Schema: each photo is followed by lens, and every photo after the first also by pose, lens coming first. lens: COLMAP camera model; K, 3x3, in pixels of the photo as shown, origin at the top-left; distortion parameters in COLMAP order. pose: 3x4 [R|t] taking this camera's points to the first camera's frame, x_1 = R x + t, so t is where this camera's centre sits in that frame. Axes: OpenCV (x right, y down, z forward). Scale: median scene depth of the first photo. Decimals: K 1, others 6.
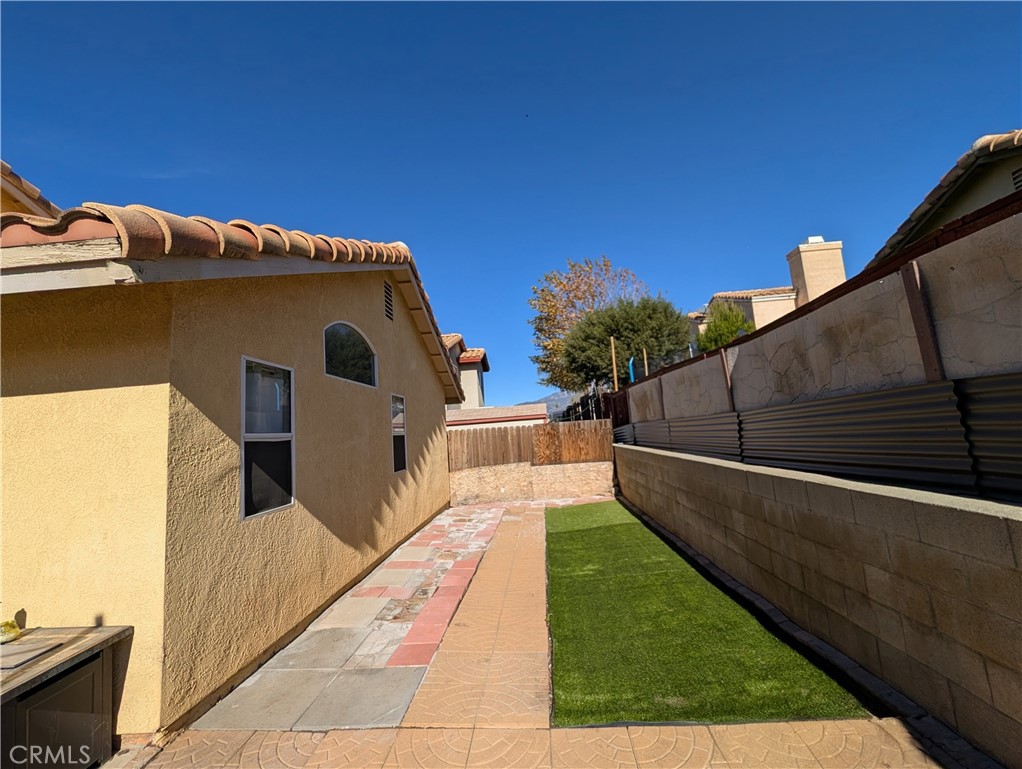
lens RADIAL K [[395.2, 0, 513.6], [0, 395.2, 383.3], [0, 0, 1]] dist [-0.000864, 0.000166]
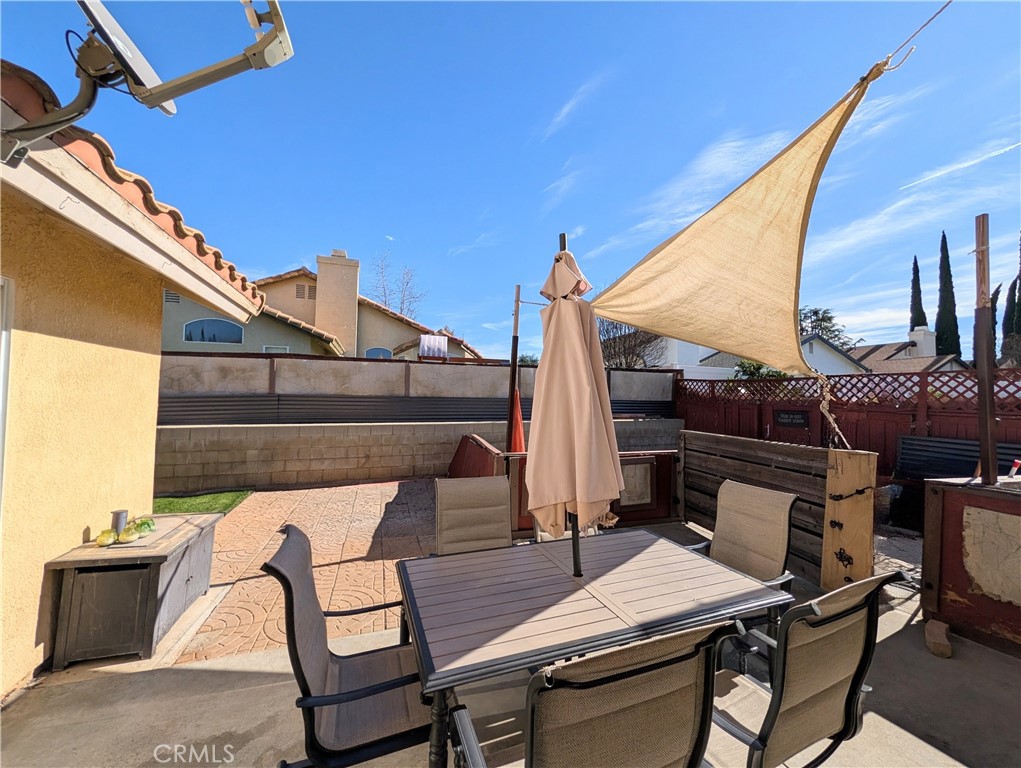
lens RADIAL K [[394.2, 0, 513.1], [0, 394.2, 381.7], [0, 0, 1]] dist [-0.002133, 0.000364]
pose [[-0.426748, 0.106524, 0.898075, -2.323651], [-0.091870, 0.982795, -0.160228, 0.193890], [-0.899692, -0.150883, -0.409620, 0.394490]]
